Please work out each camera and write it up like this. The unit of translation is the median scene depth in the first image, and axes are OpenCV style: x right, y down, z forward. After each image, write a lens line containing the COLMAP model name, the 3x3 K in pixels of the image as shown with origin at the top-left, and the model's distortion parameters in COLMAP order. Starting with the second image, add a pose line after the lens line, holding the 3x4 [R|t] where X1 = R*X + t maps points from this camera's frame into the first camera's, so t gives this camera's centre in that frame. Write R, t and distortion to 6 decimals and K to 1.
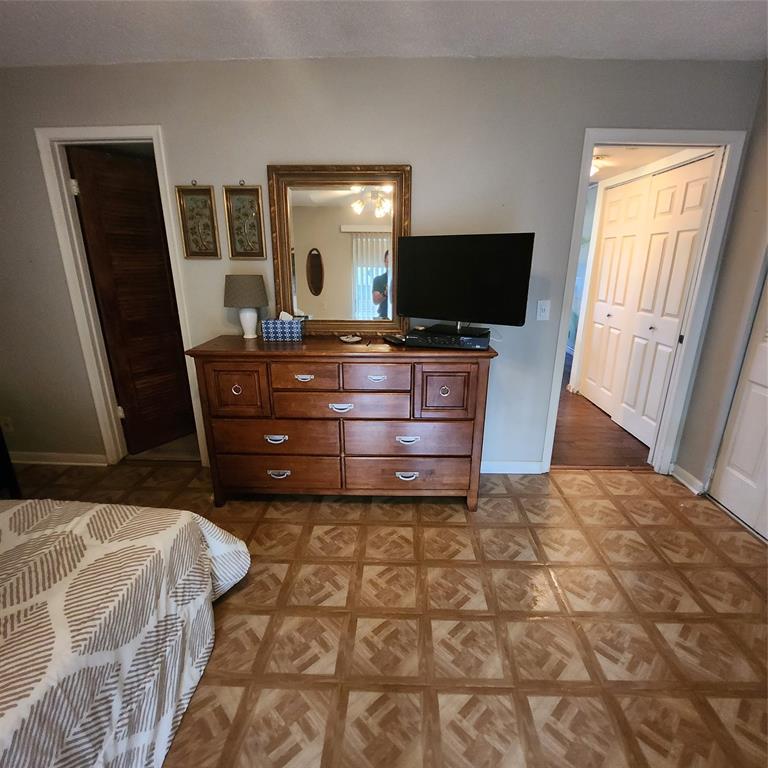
lens RADIAL K [[408.4, 0, 385.6], [0, 408.4, 389.0], [0, 0, 1]] dist [-0.016938, -0.001272]
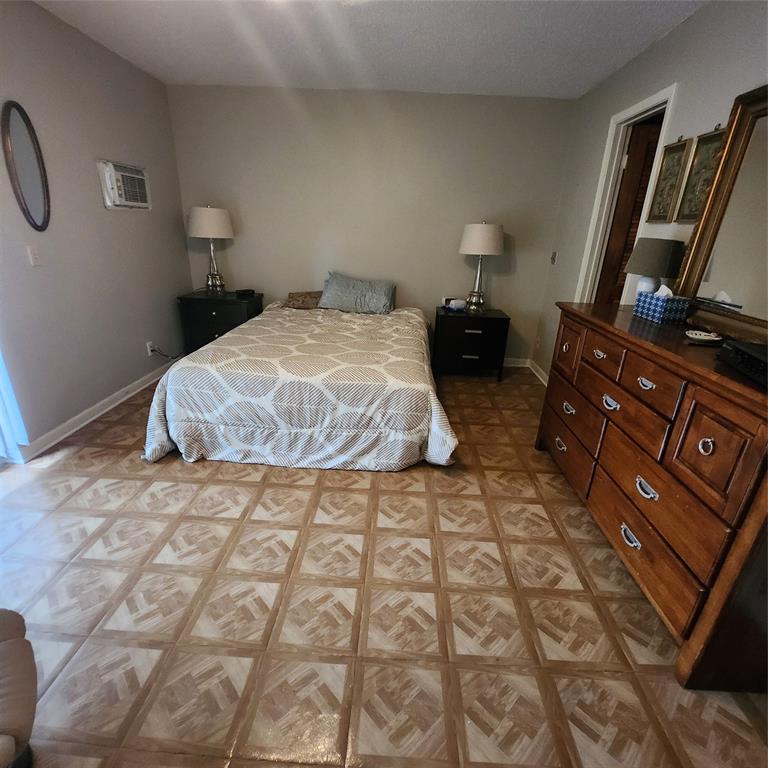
lens RADIAL K [[408.4, 0, 385.6], [0, 408.4, 389.0], [0, 0, 1]] dist [-0.016938, -0.001272]
pose [[-0.006639, 0.362928, -0.931793, 0.664011], [-0.342709, 0.874556, 0.343077, -0.108007], [0.939418, 0.321612, 0.118573, 0.506450]]
